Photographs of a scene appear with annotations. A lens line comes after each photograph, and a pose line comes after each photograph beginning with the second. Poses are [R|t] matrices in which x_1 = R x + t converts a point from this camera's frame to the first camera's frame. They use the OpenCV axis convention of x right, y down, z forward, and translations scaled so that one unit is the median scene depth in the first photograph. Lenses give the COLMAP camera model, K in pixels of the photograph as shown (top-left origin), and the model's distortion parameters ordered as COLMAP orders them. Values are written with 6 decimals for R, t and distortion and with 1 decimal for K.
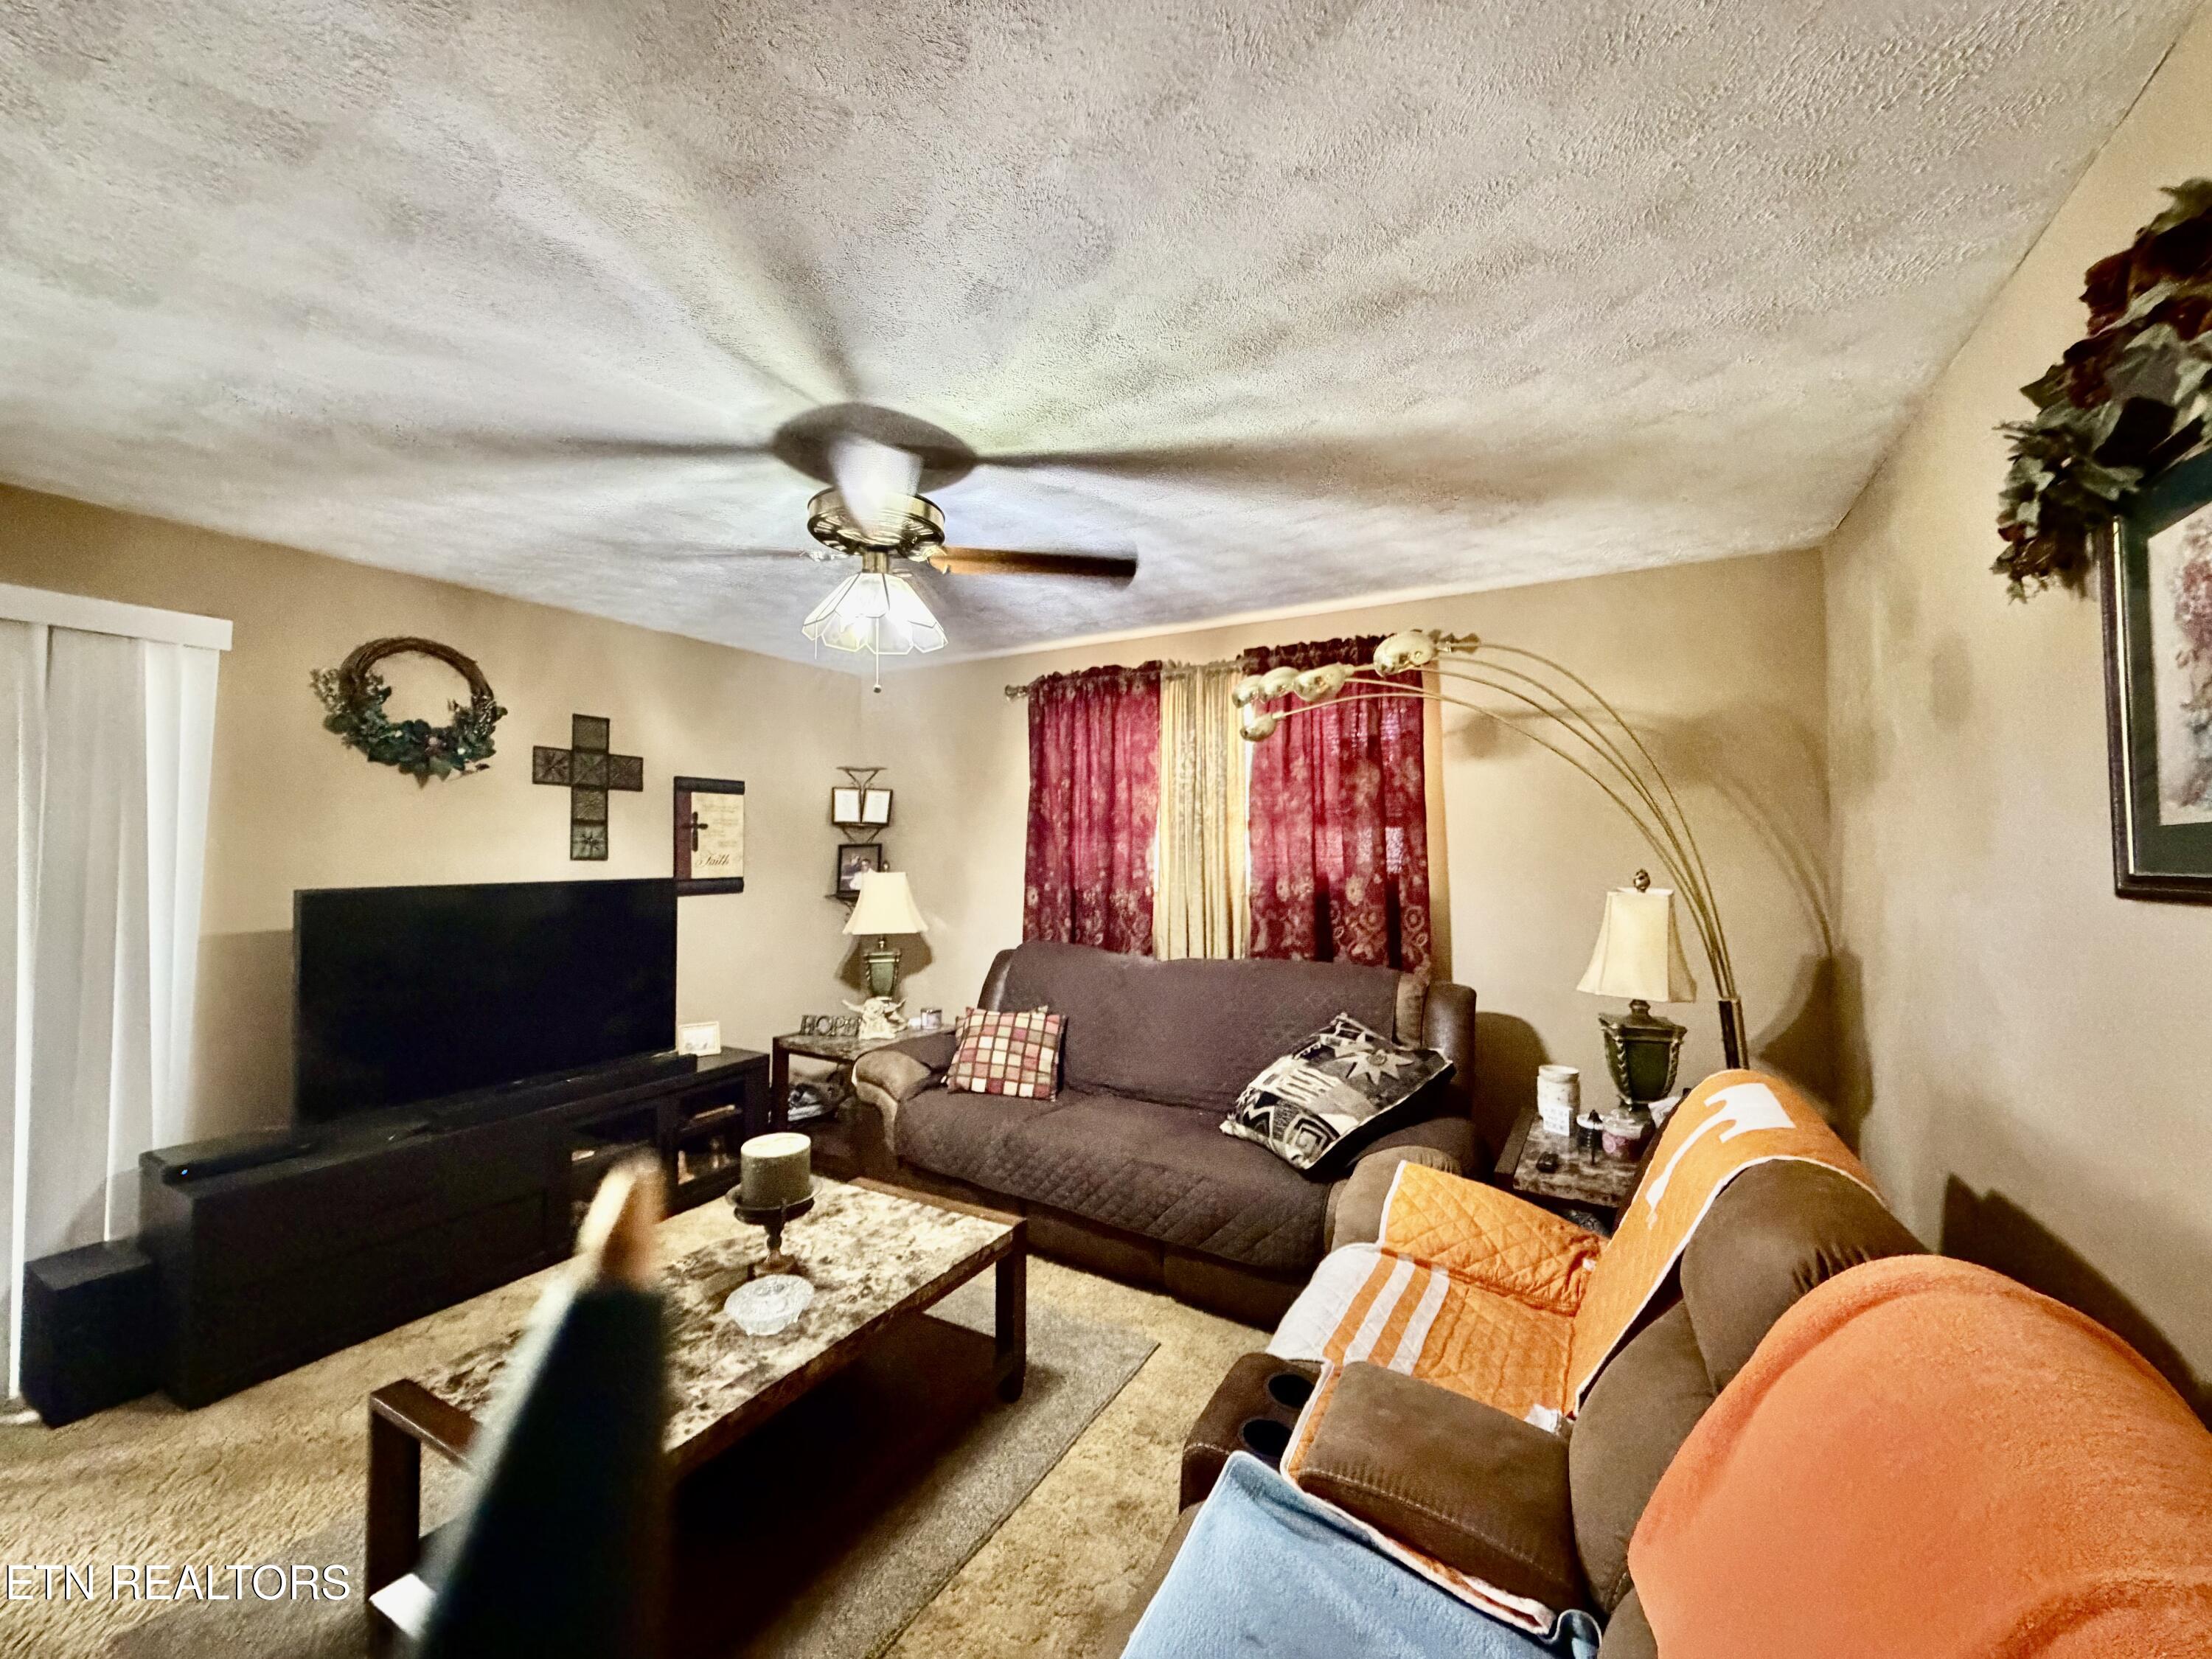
lens RADIAL K [[878.5, 0, 1099.7], [0, 878.5, 833.6], [0, 0, 1]] dist [0.001547, -0.000645]
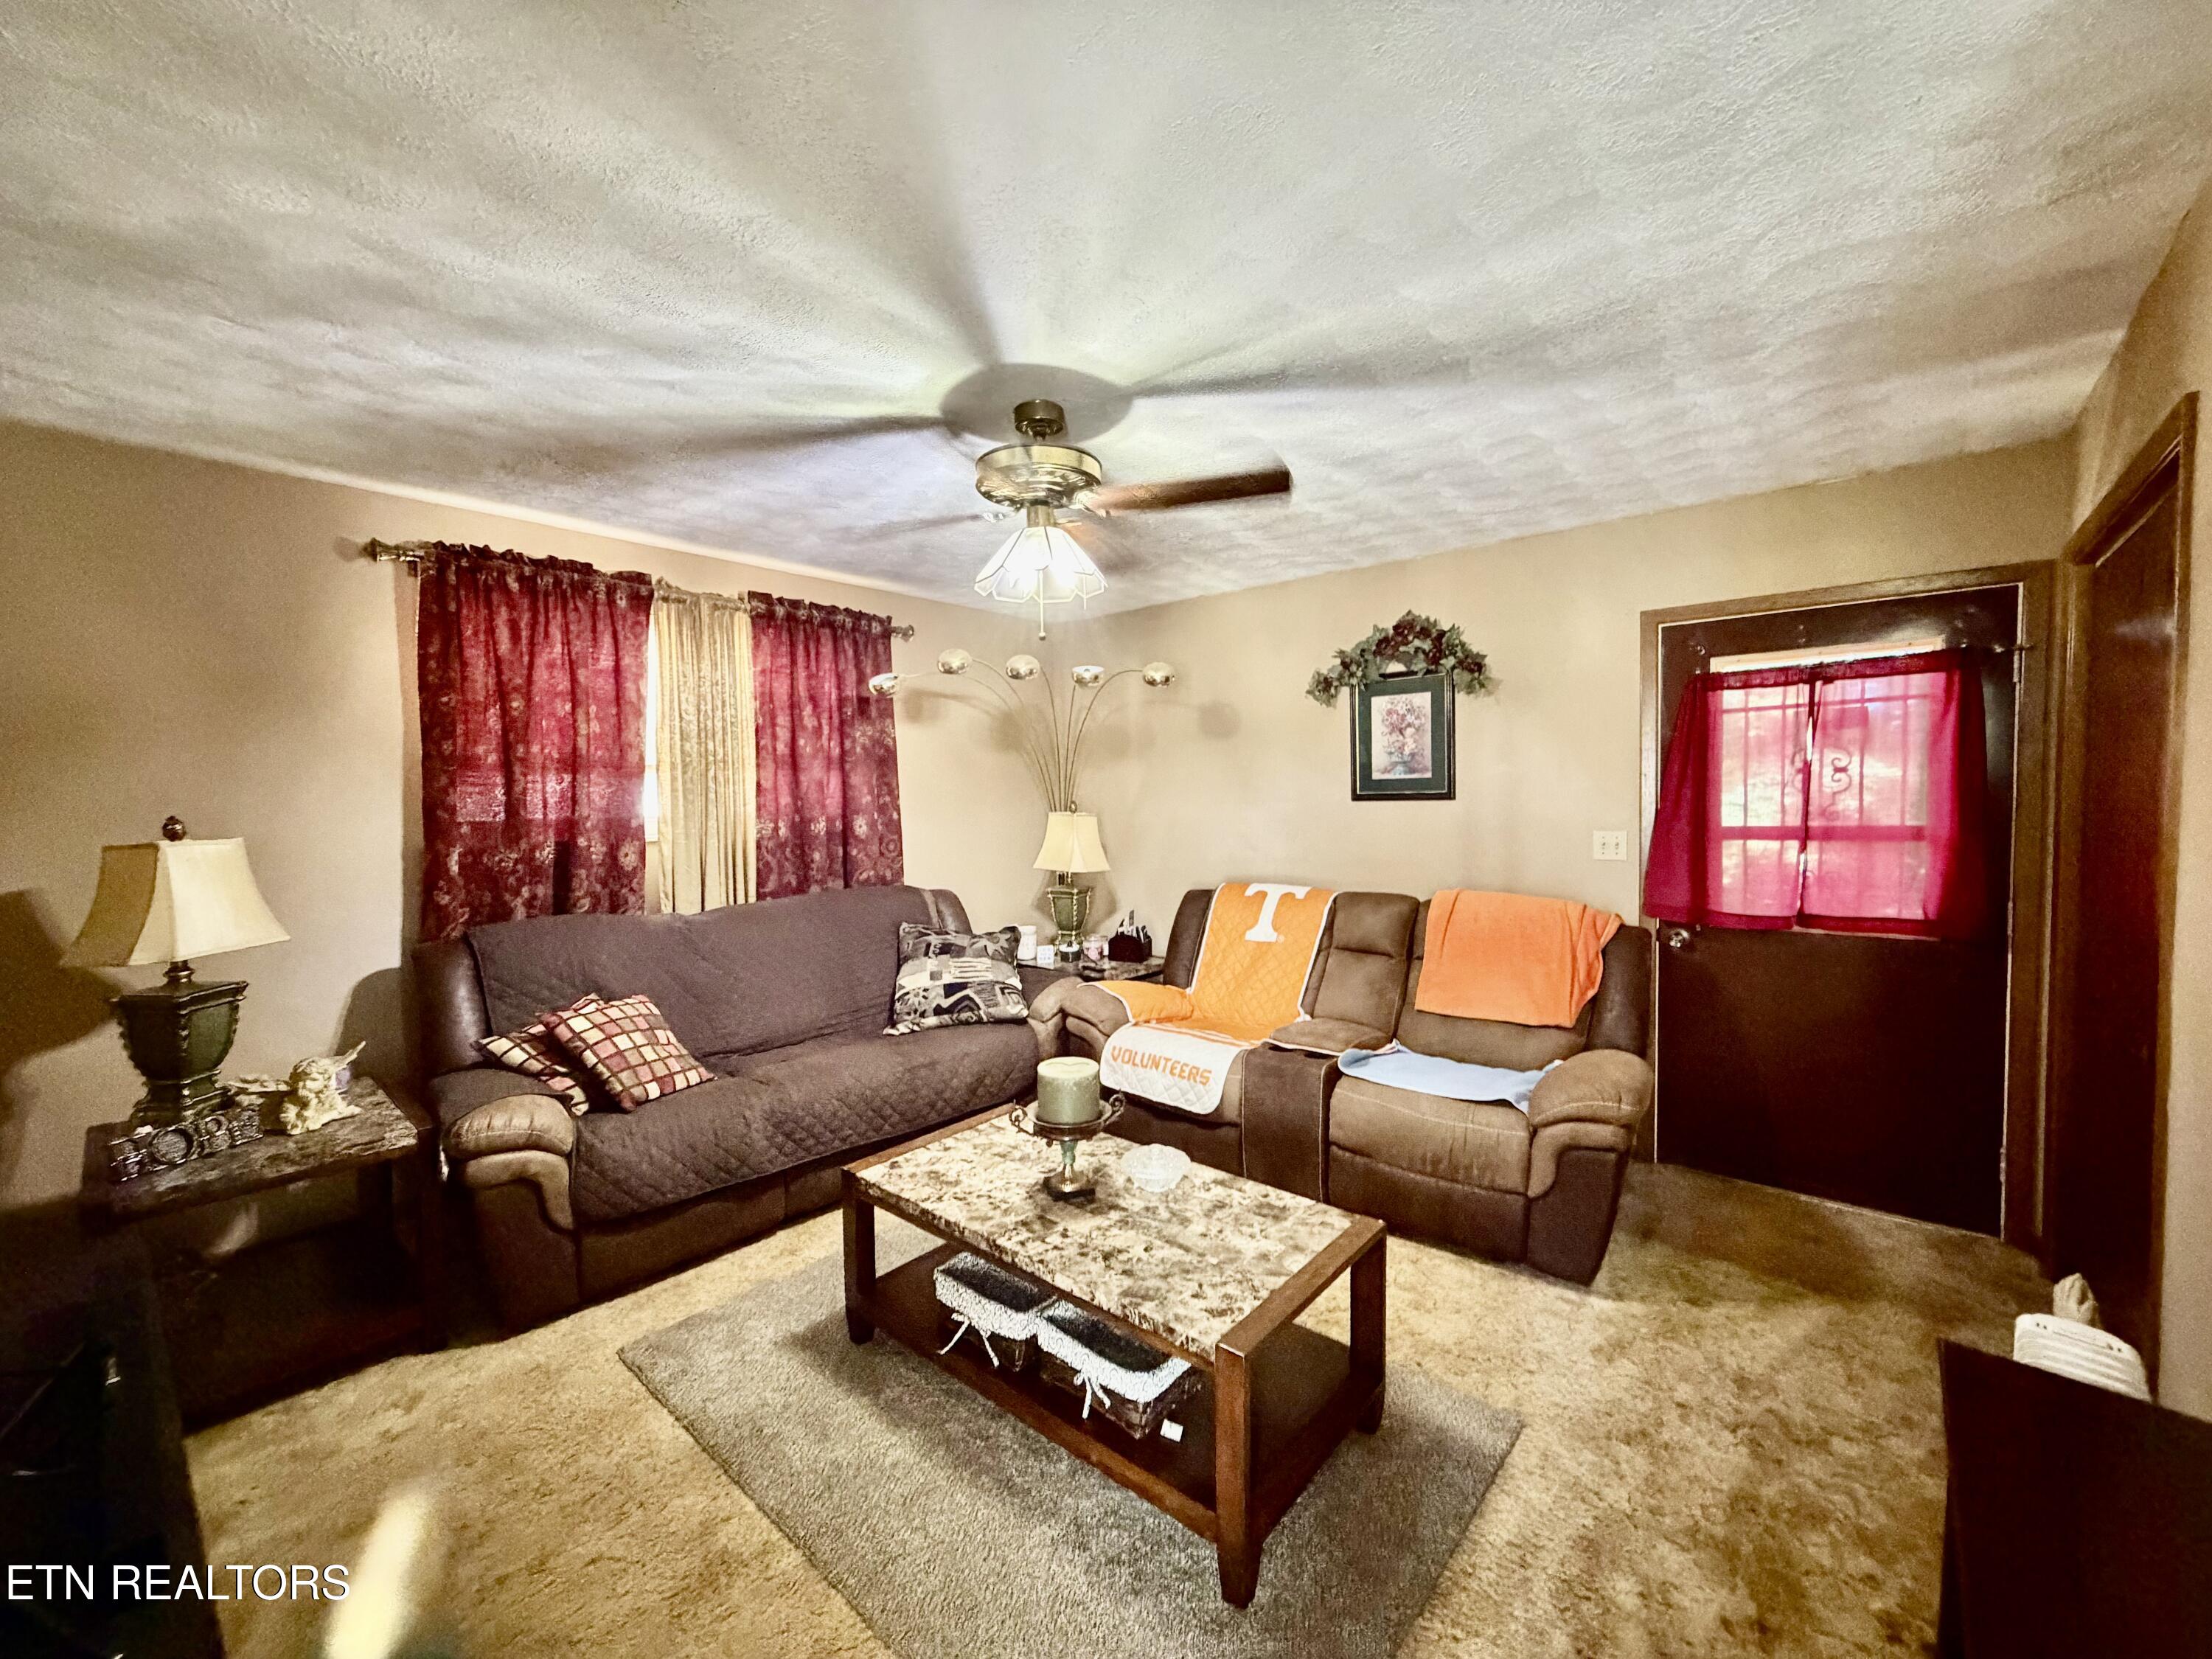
lens RADIAL K [[878.5, 0, 1099.7], [0, 878.5, 833.6], [0, 0, 1]] dist [0.001547, -0.000645]
pose [[0.196015, -0.048028, 0.979424, -0.810496], [-0.006562, 0.998713, 0.050287, 0.012780], [-0.980579, -0.016284, 0.195448, 0.448728]]
